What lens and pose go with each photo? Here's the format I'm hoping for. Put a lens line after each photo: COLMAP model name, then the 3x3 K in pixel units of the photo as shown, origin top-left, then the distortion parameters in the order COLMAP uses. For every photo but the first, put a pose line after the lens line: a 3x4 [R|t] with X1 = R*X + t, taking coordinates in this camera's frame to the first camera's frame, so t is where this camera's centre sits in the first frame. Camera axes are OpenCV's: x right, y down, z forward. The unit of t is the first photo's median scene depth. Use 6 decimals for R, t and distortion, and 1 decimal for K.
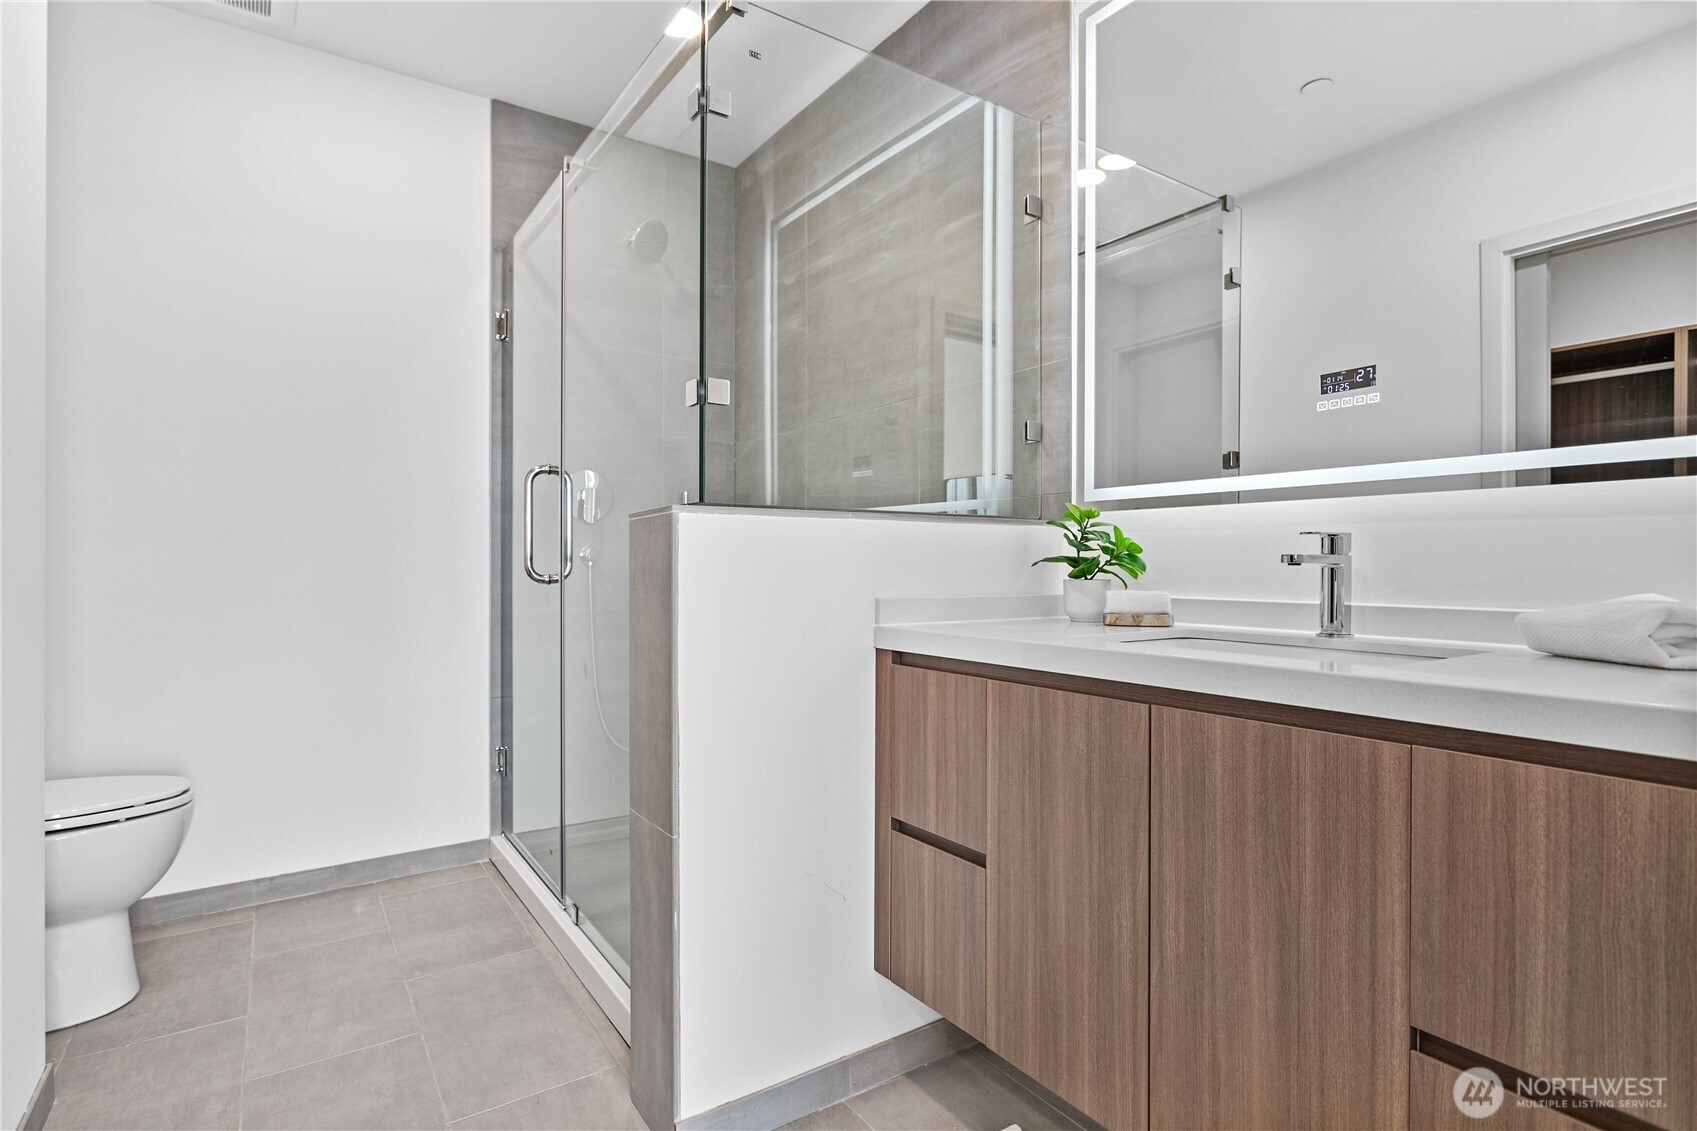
lens RADIAL K [[834.4, 0, 844.5], [0, 834.4, 560.7], [0, 0, 1]] dist [-0.010124, -0.000193]
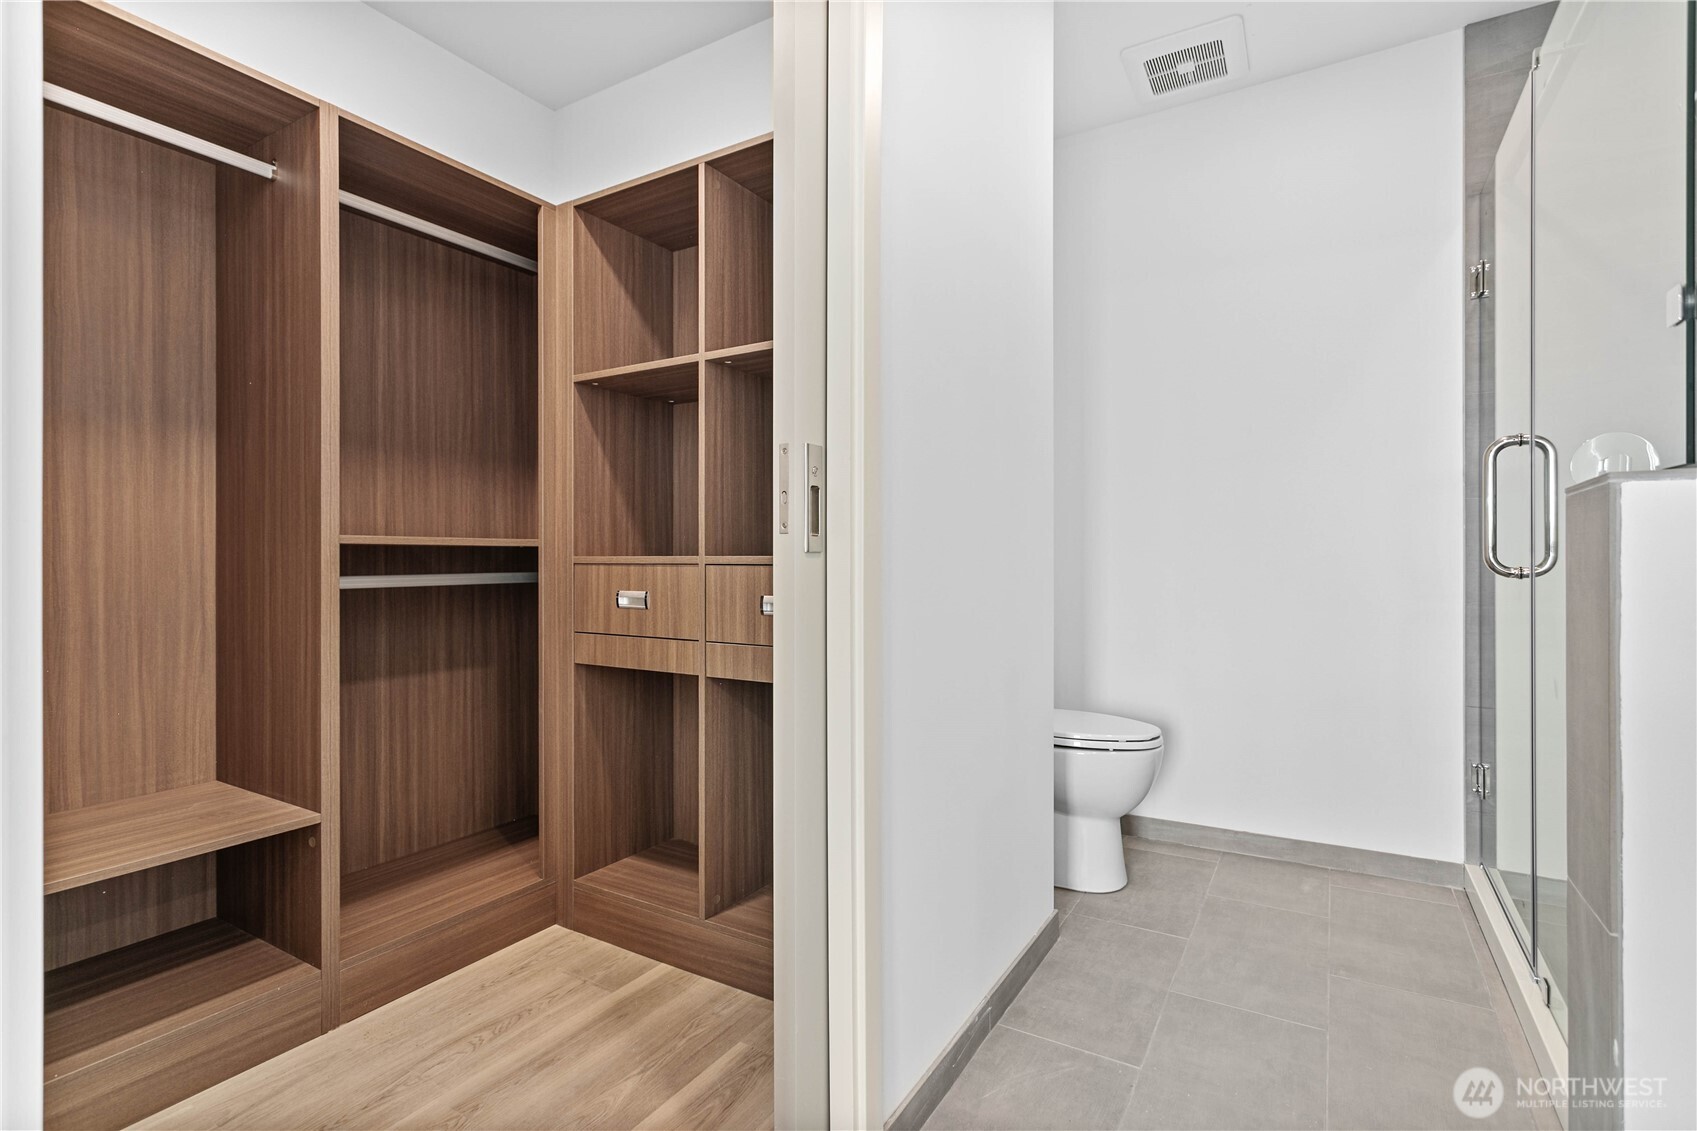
lens RADIAL K [[796.0, 0, 850.9], [0, 796.0, 550.8], [0, 0, 1]] dist [0.001630, 0.000227]
pose [[0.424317, -0.008727, -0.905471, 0.079314], [0.008241, 0.999949, -0.005776, -0.000150], [0.905476, -0.005011, 0.424368, 0.064336]]
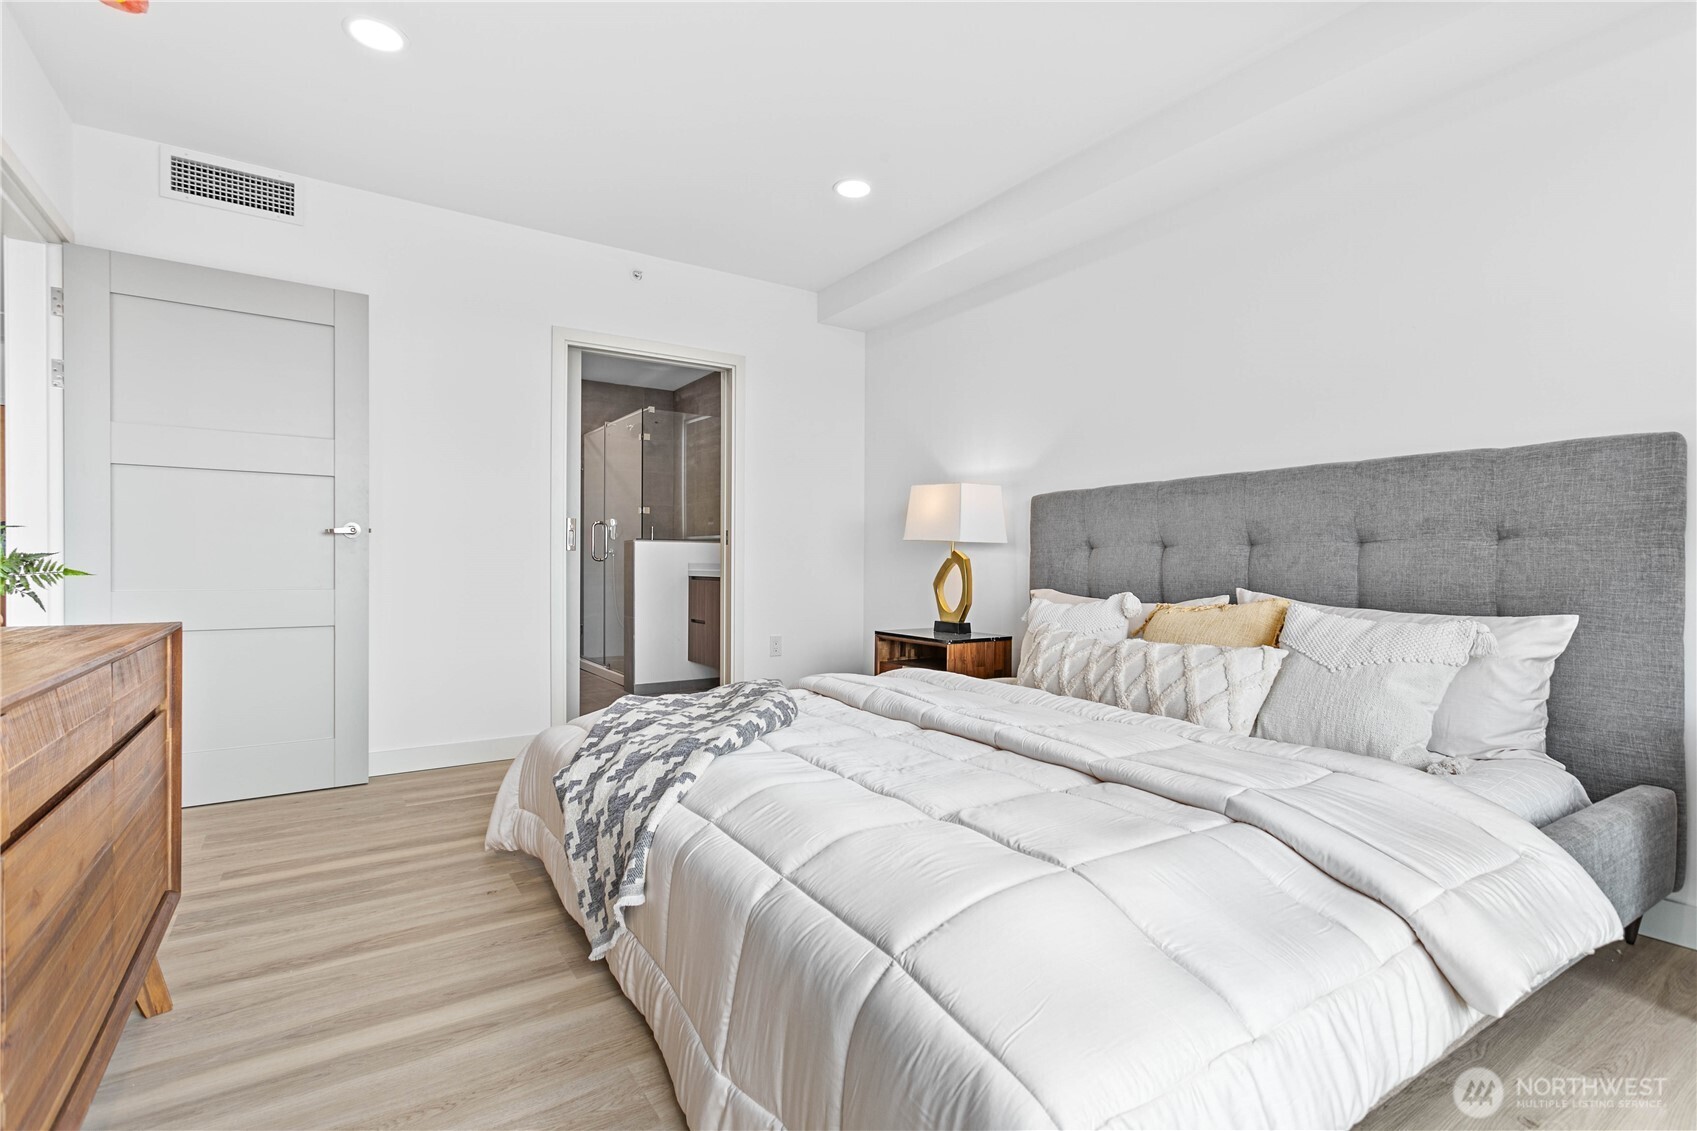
lens RADIAL K [[801.1, 0, 844.4], [0, 801.1, 559.8], [0, 0, 1]] dist [0.002063, 0.001150]
pose [[0.999921, -0.004197, -0.011890, 0.495030], [0.004168, 0.999988, -0.002403, 0.027105], [0.011899, 0.002353, 0.999926, -1.656117]]
